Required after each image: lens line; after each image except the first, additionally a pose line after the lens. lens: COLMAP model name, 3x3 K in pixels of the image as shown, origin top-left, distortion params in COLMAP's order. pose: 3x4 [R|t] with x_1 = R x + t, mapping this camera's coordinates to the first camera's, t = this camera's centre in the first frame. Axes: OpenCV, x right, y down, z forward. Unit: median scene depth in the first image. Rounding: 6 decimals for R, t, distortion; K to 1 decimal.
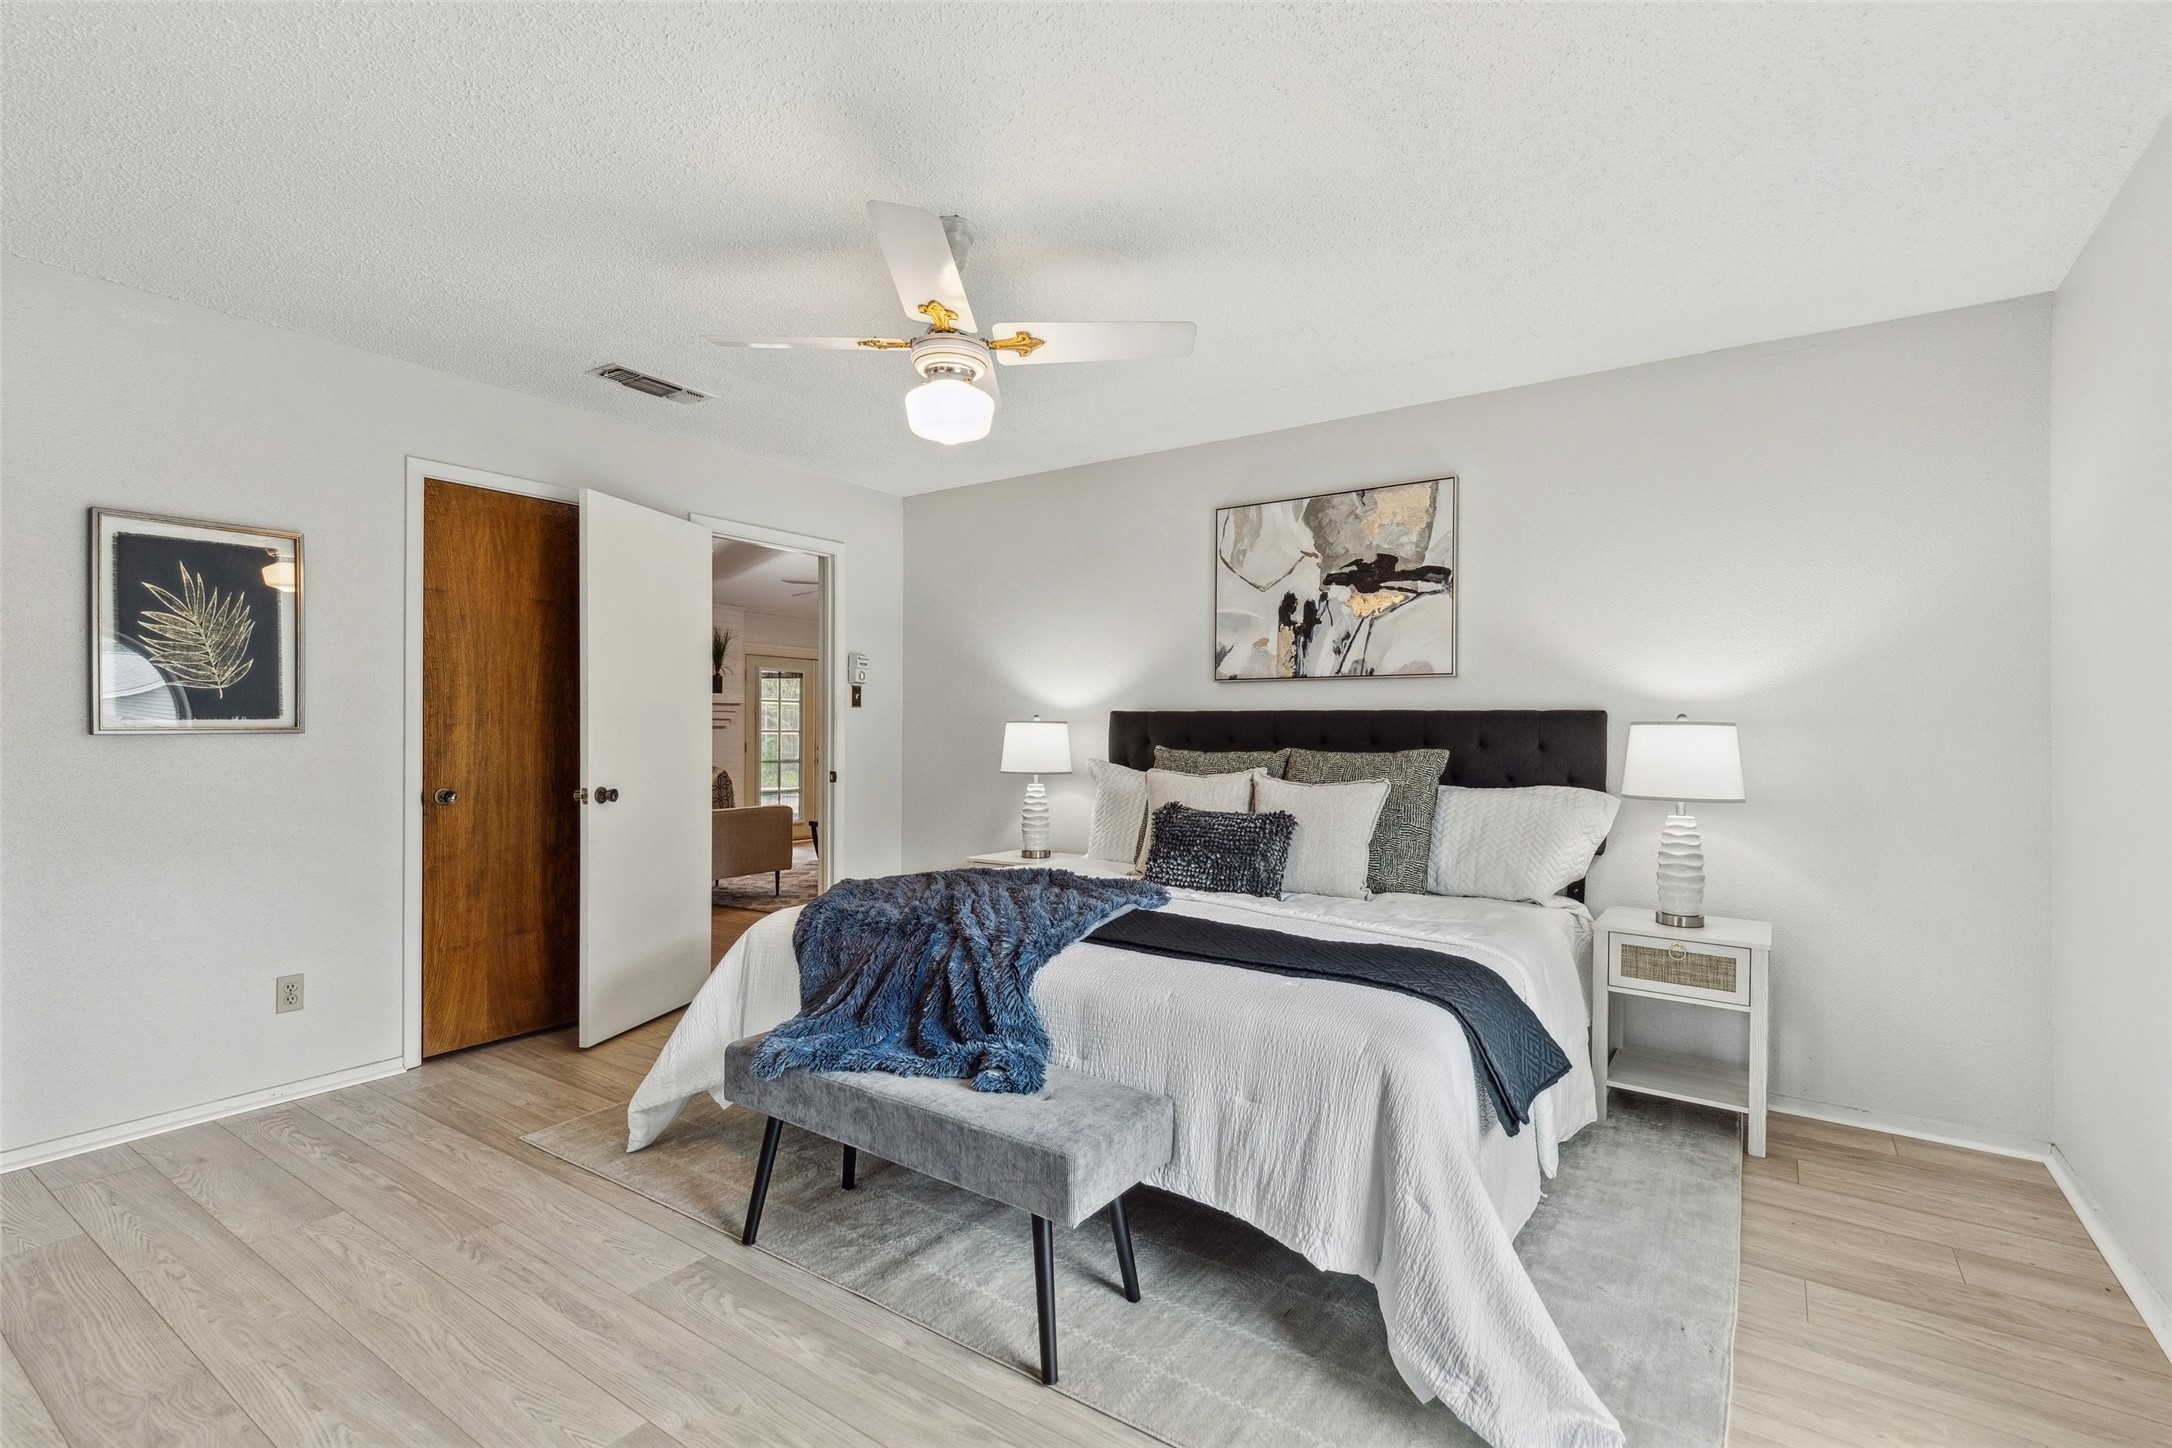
lens RADIAL K [[989.1, 0, 1082.7], [0, 989.1, 719.9], [0, 0, 1]] dist [0.007444, -0.001705]
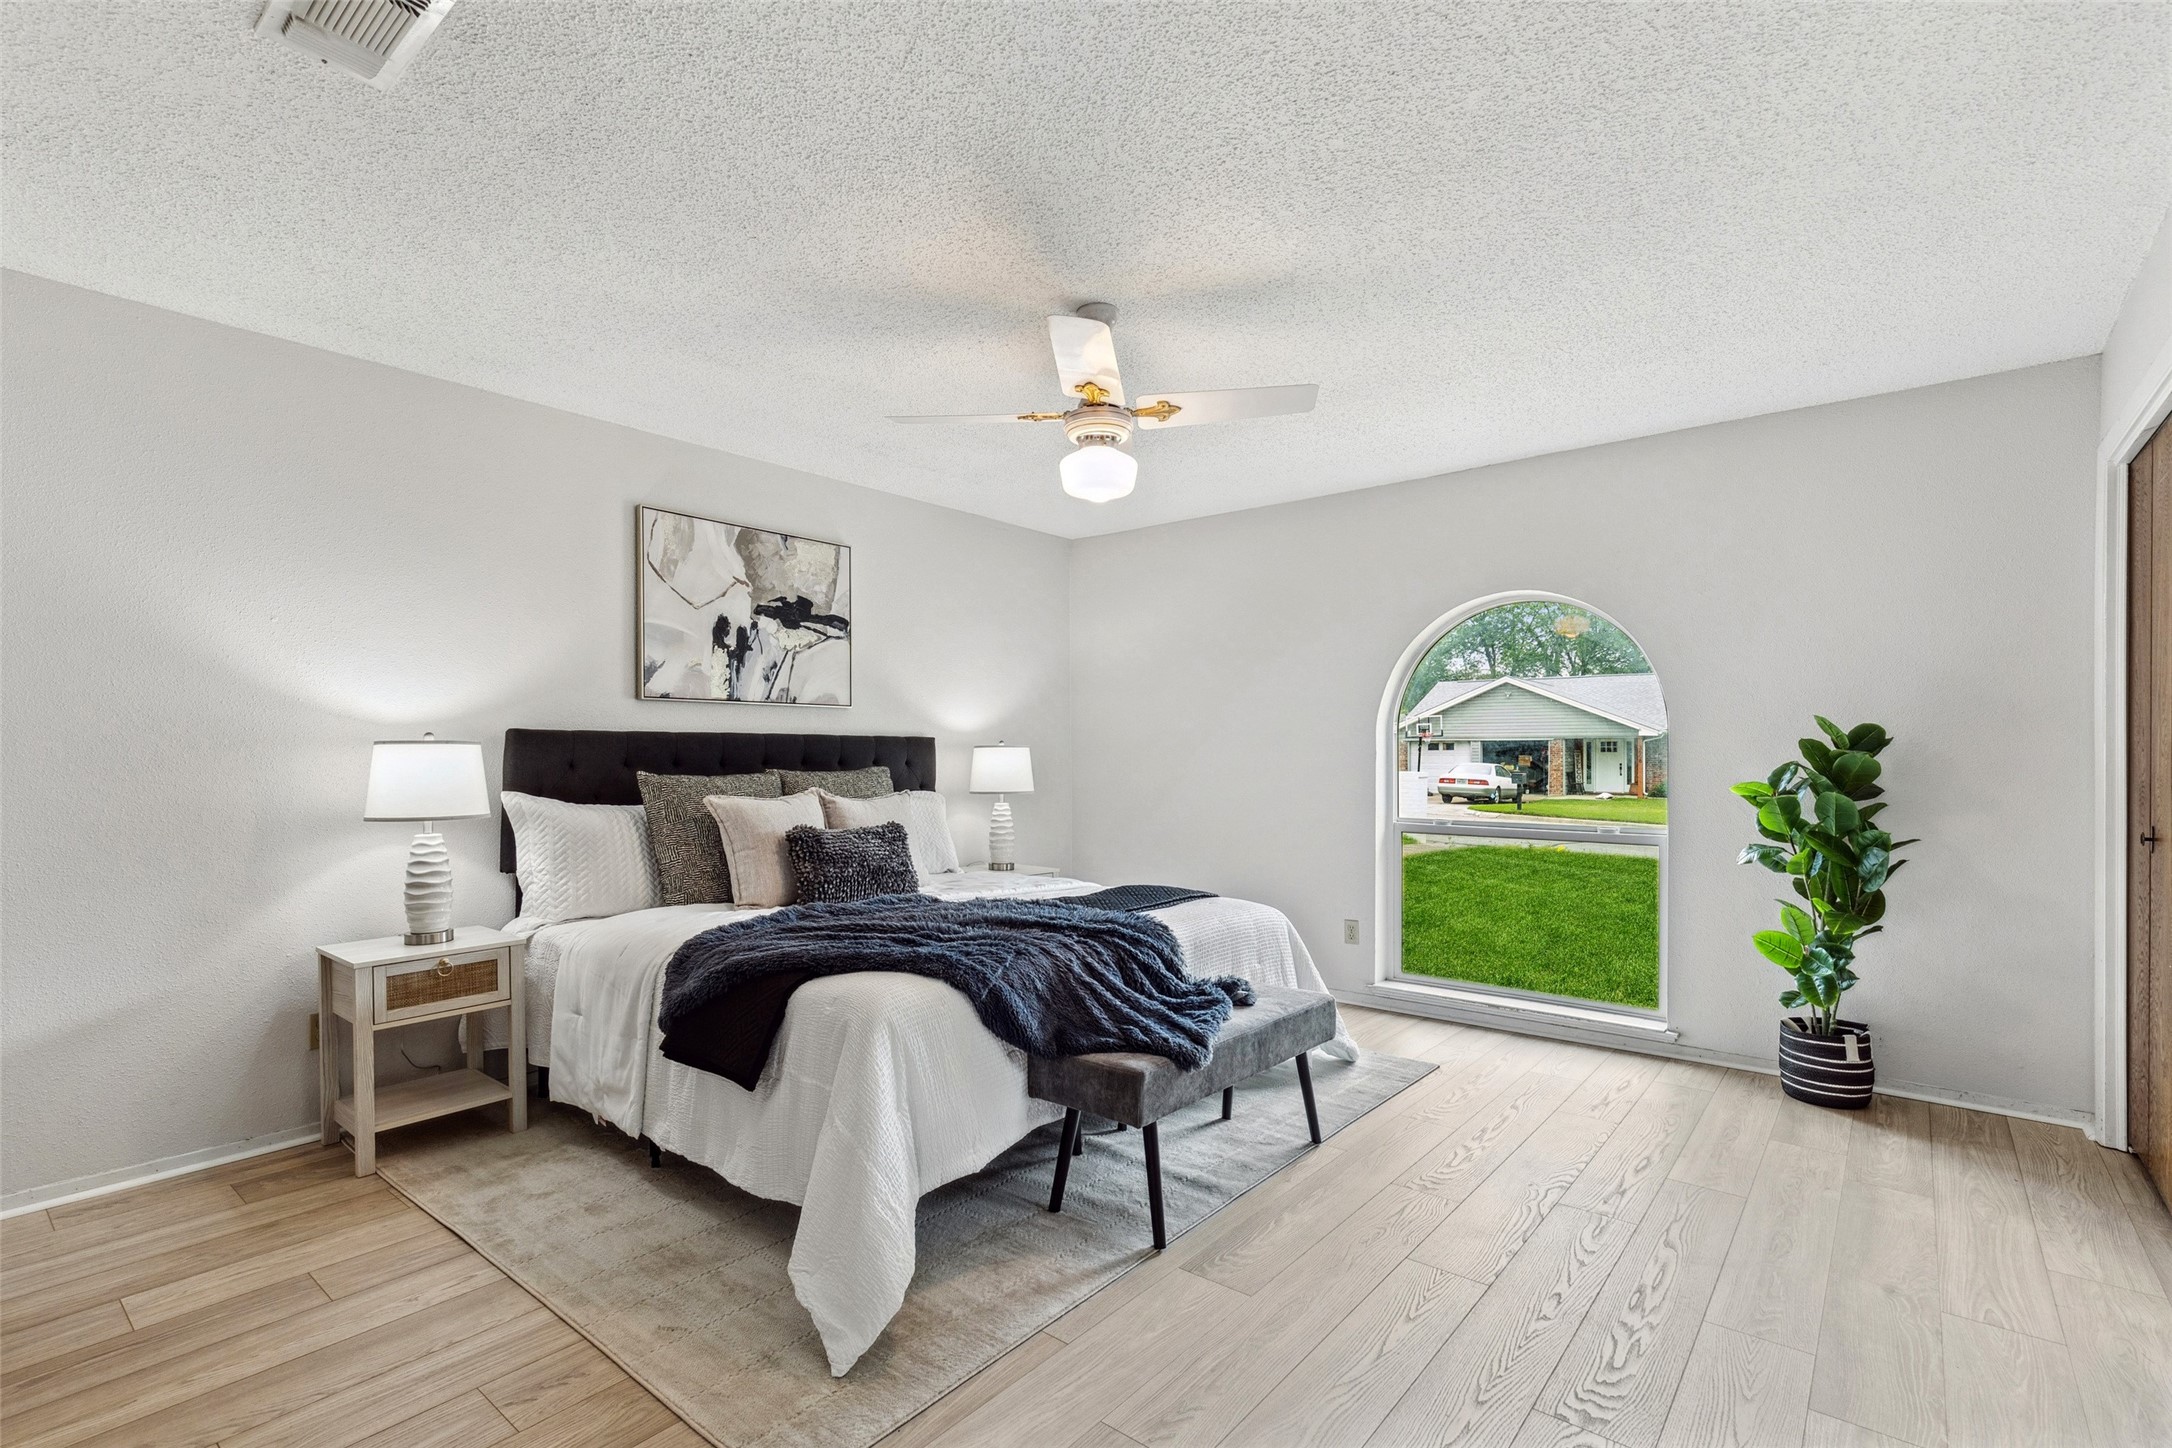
lens RADIAL K [[989.1, 0, 1082.4], [0, 989.1, 745.4], [0, 0, 1]] dist [0.007444, -0.001705]
pose [[0.099451, 0.000953, 0.995042, -0.771016], [-0.009646, 0.999953, 0.000007, -0.000215], [-0.994996, -0.009599, 0.099456, 0.548841]]
